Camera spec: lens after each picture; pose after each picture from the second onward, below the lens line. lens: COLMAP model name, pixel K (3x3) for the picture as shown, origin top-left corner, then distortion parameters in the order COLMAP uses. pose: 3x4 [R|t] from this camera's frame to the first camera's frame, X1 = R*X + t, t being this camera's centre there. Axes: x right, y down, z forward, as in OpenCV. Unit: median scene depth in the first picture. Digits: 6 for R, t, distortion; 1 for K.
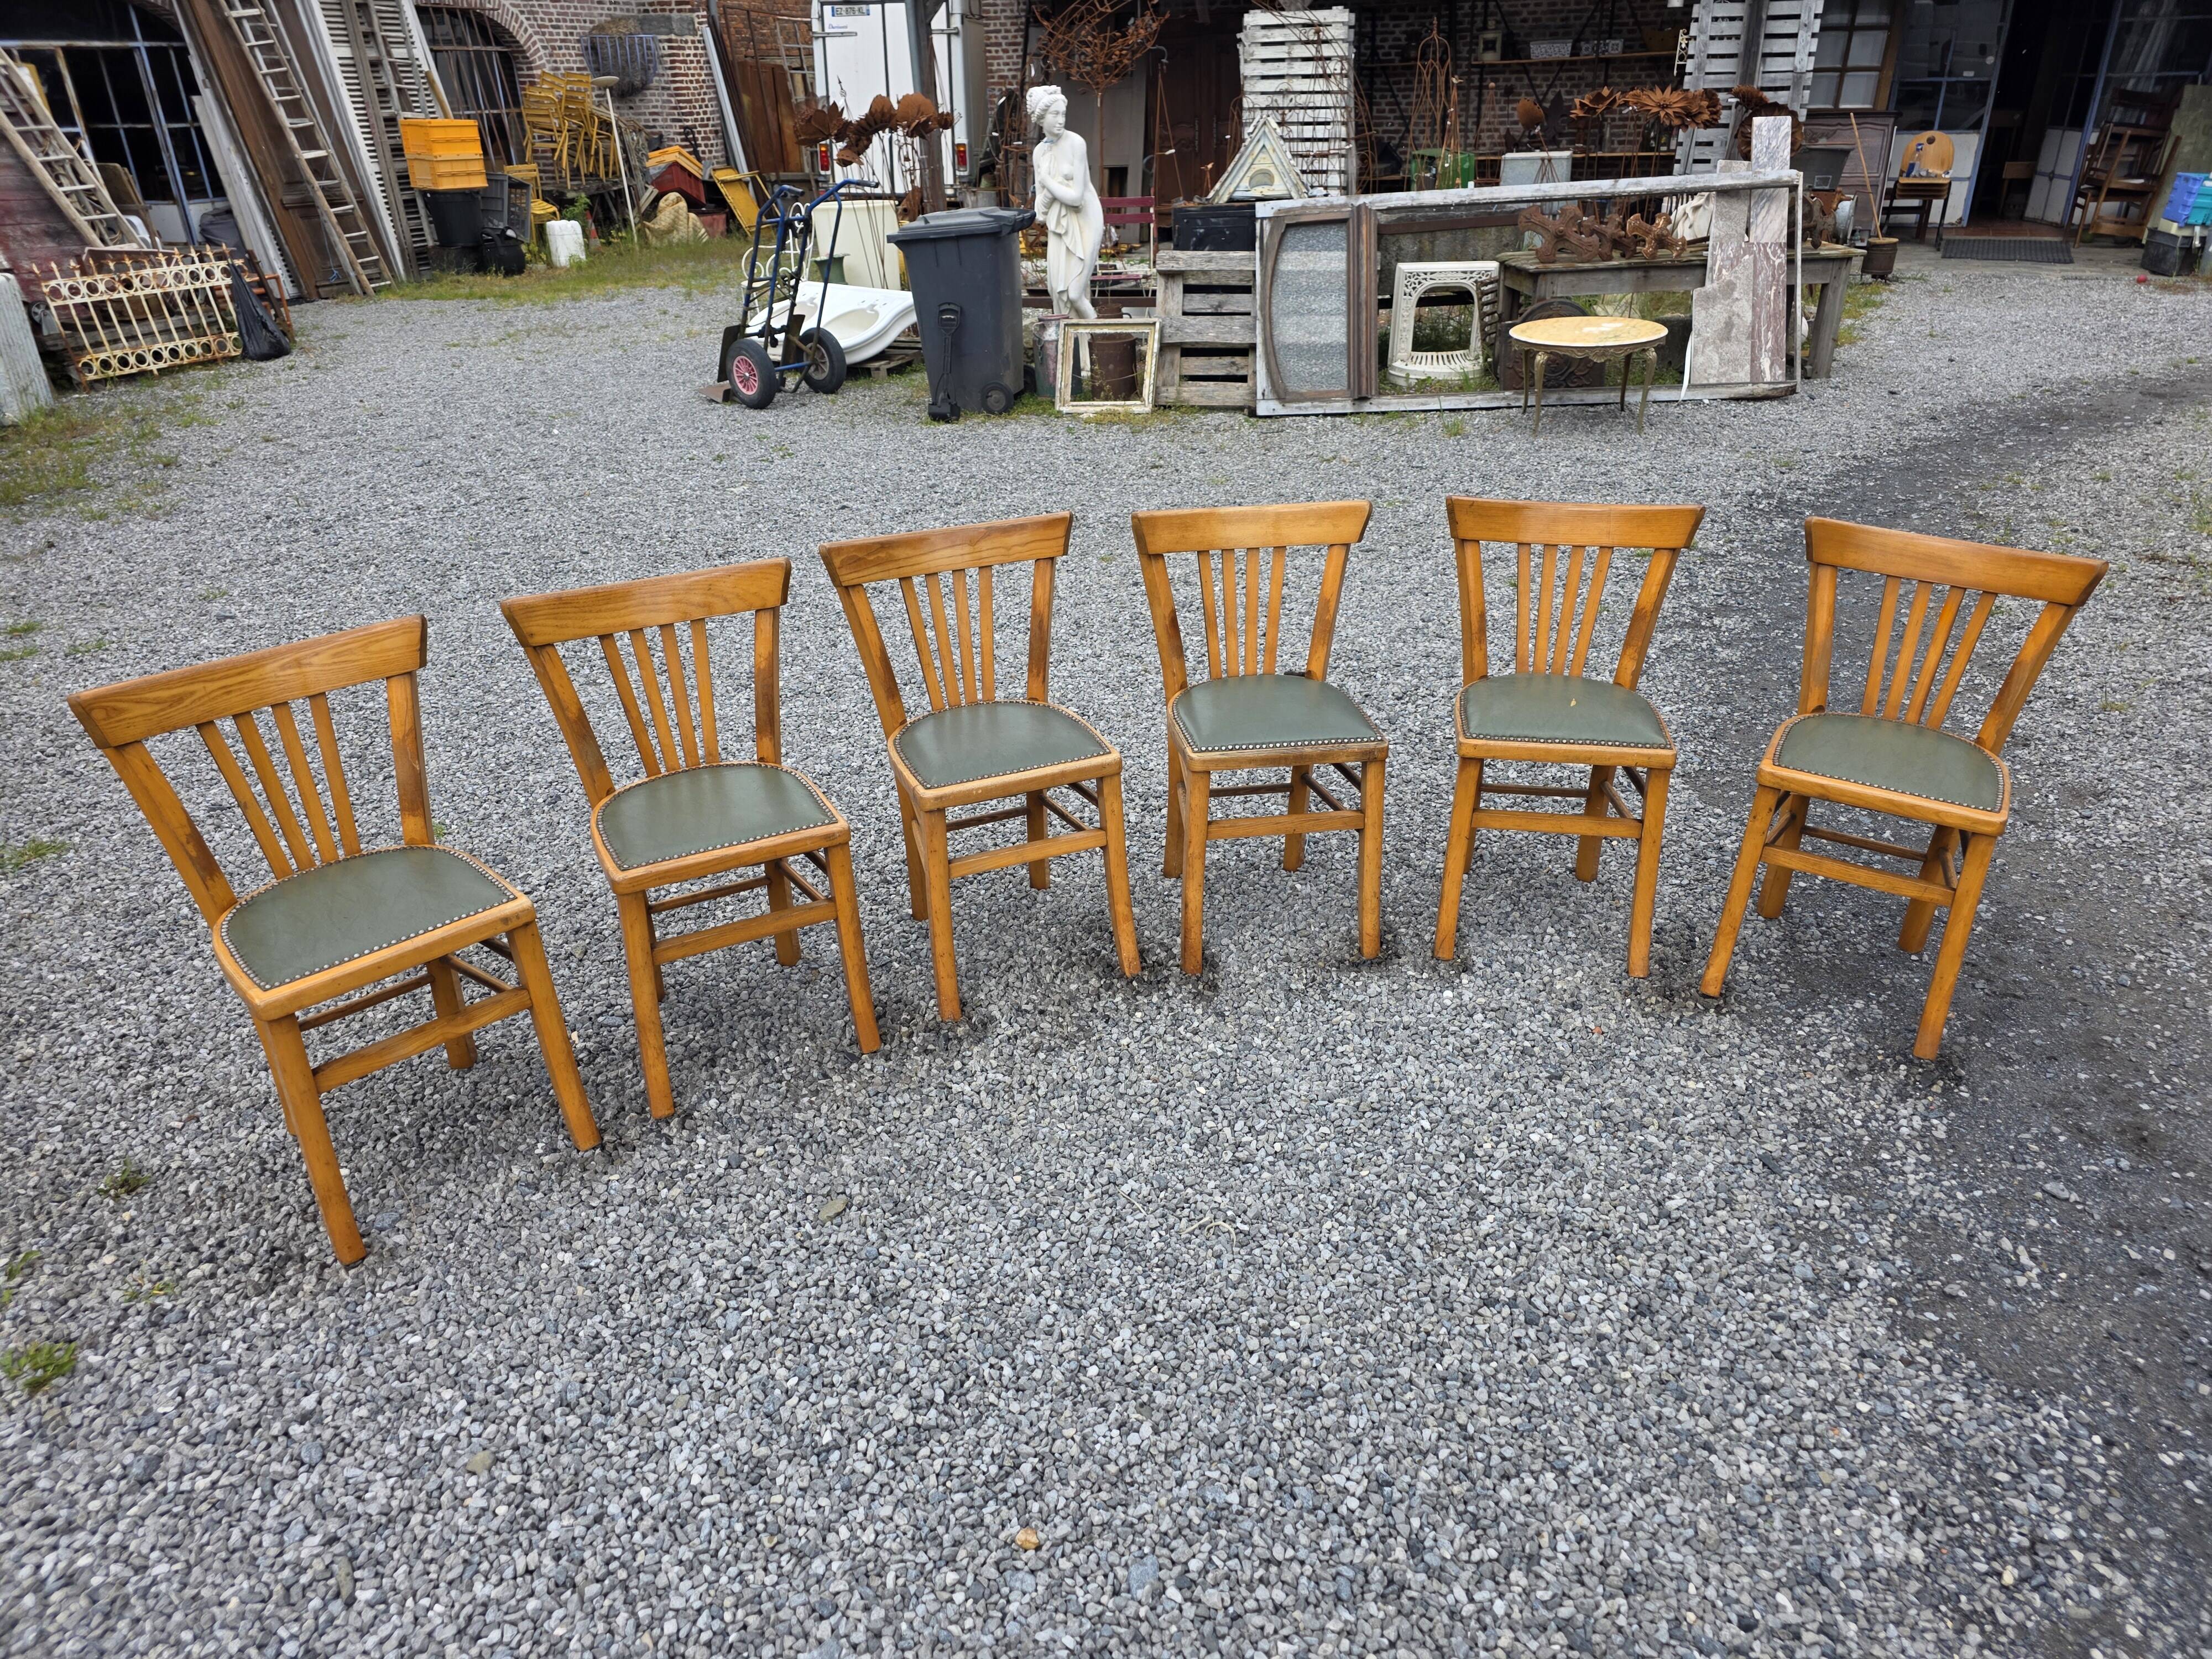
lens RADIAL K [[1476.4, 0, 1132.0], [0, 1476.4, 823.8], [0, 0, 1]] dist [0.044482, -0.031243]
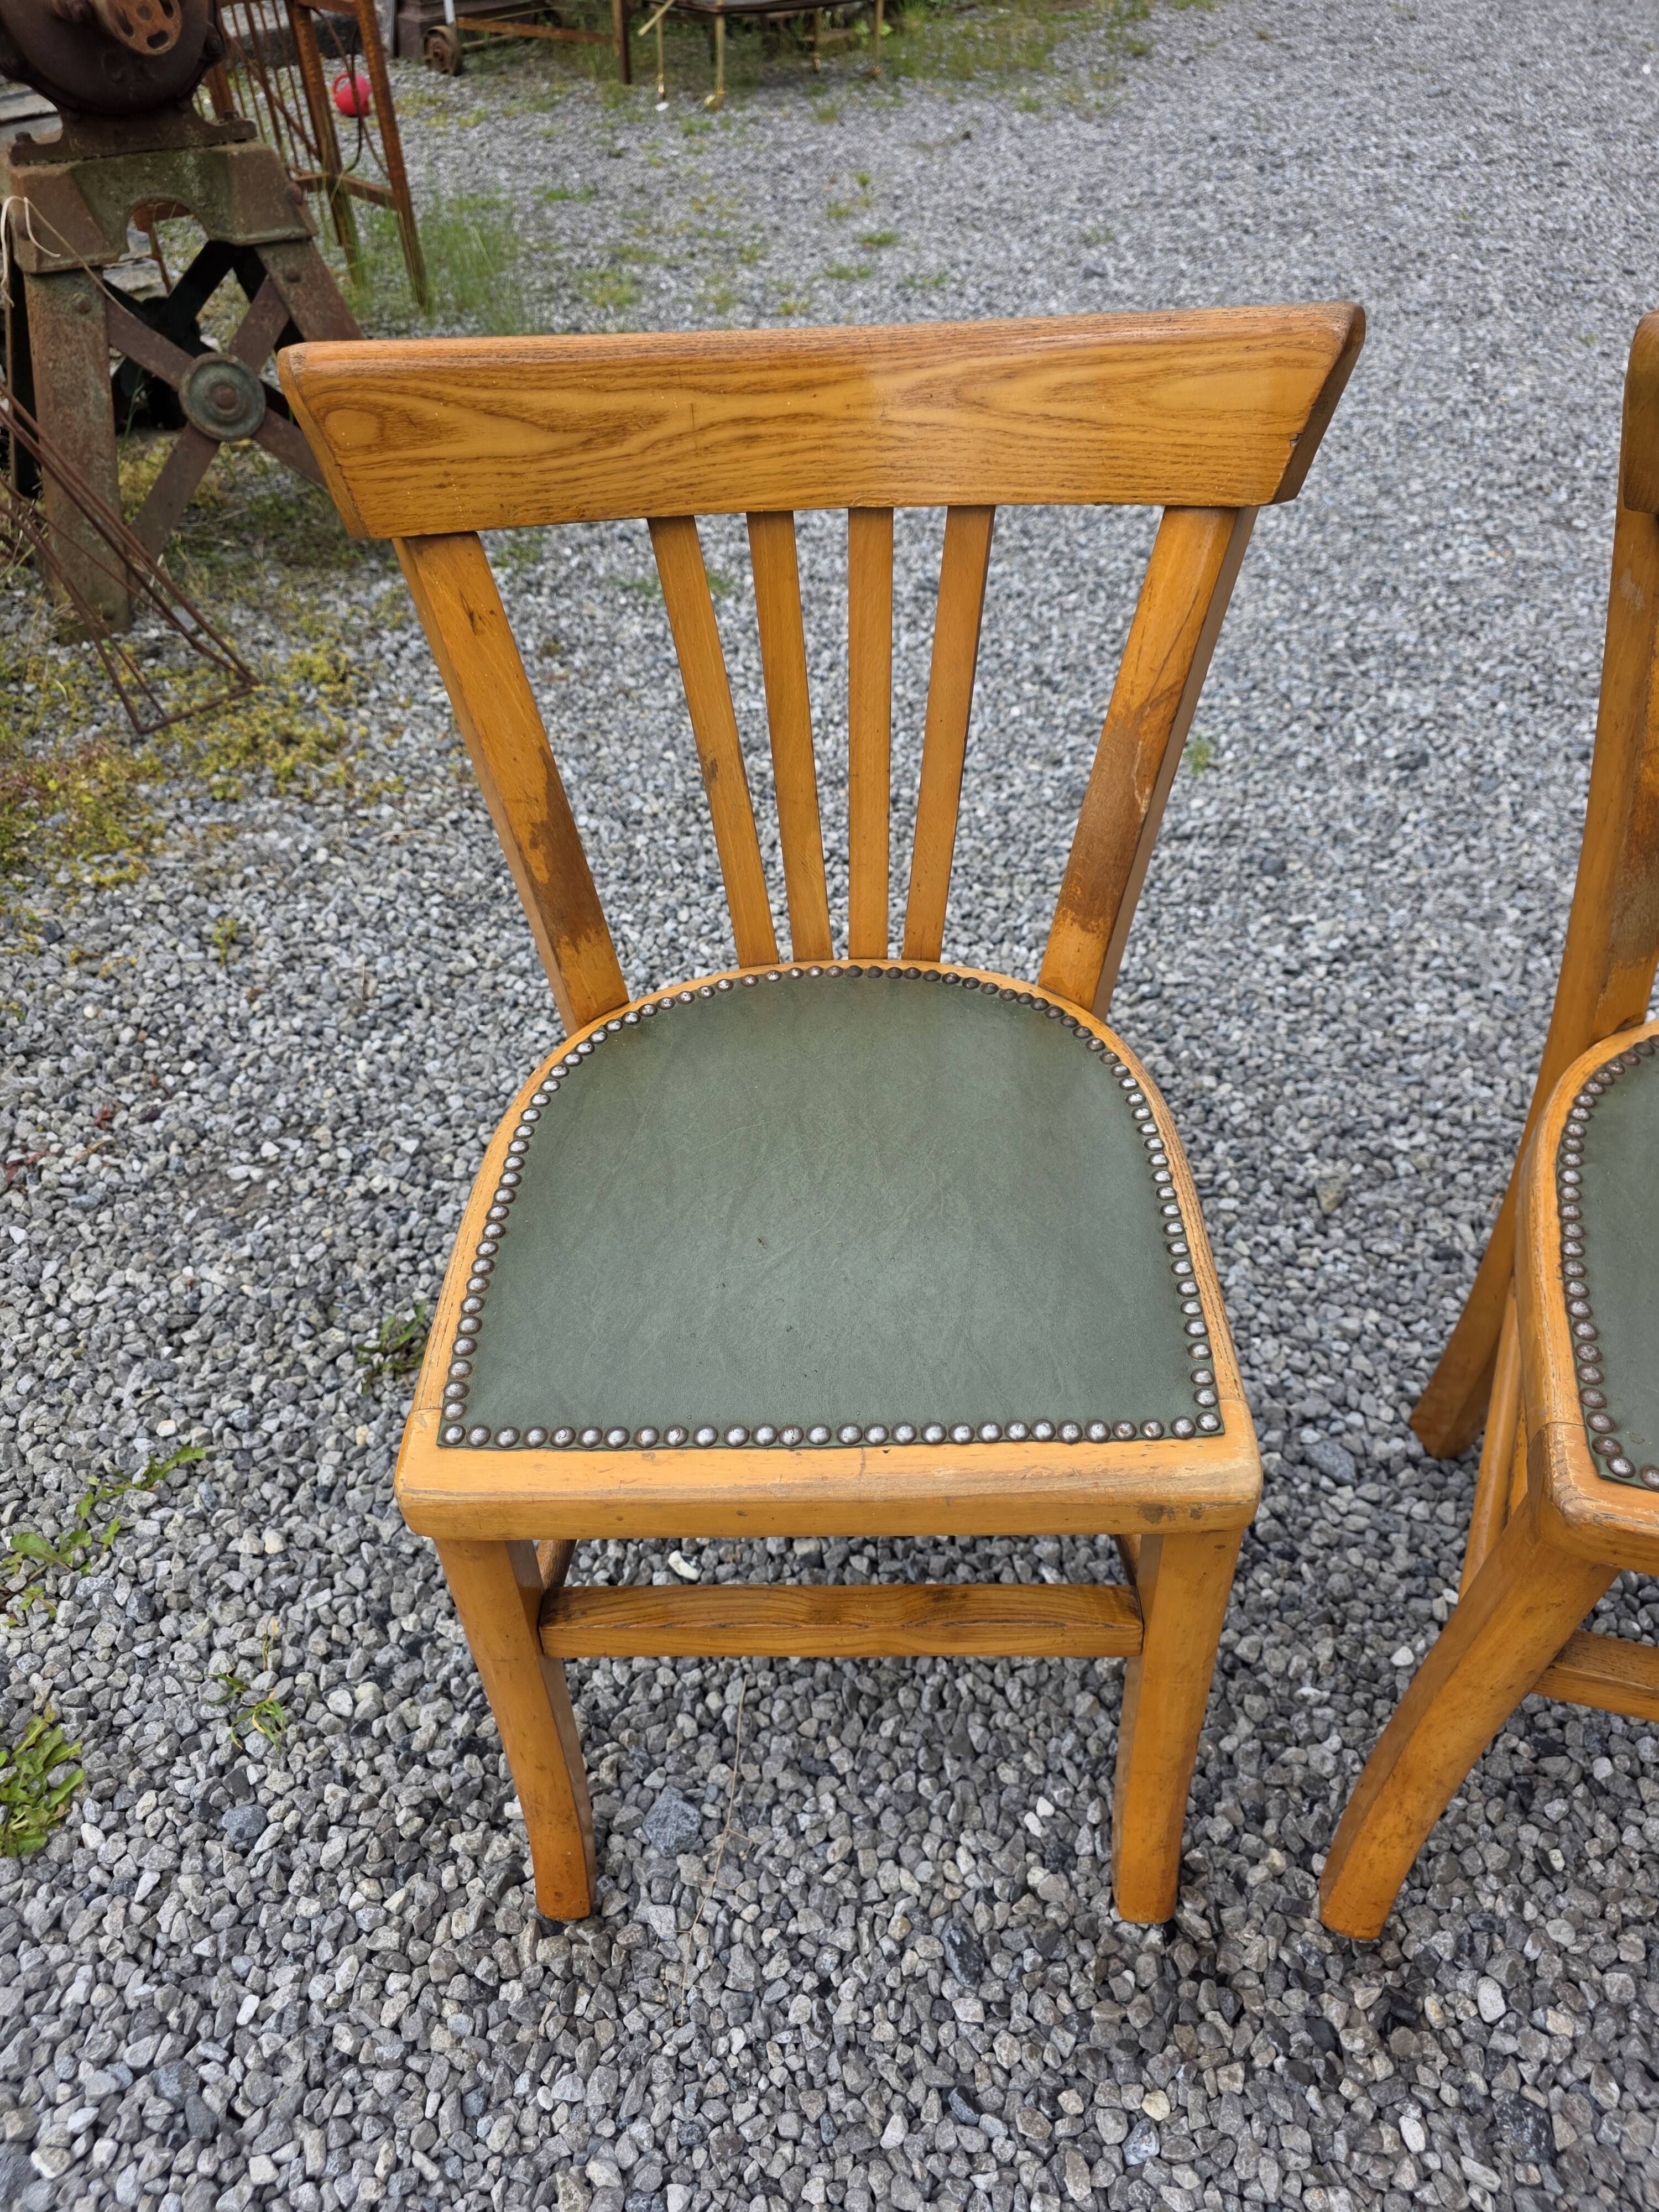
lens RADIAL K [[1500.0, 0, 821.5], [0, 1500.0, 1123.1], [0, 0, 1]] dist [0.032730, -0.023426]
pose [[0.721661, 0.477440, -0.501255, -0.100715], [-0.292410, 0.866571, 0.404415, -0.028052], [0.627457, -0.145278, 0.764979, 0.210282]]
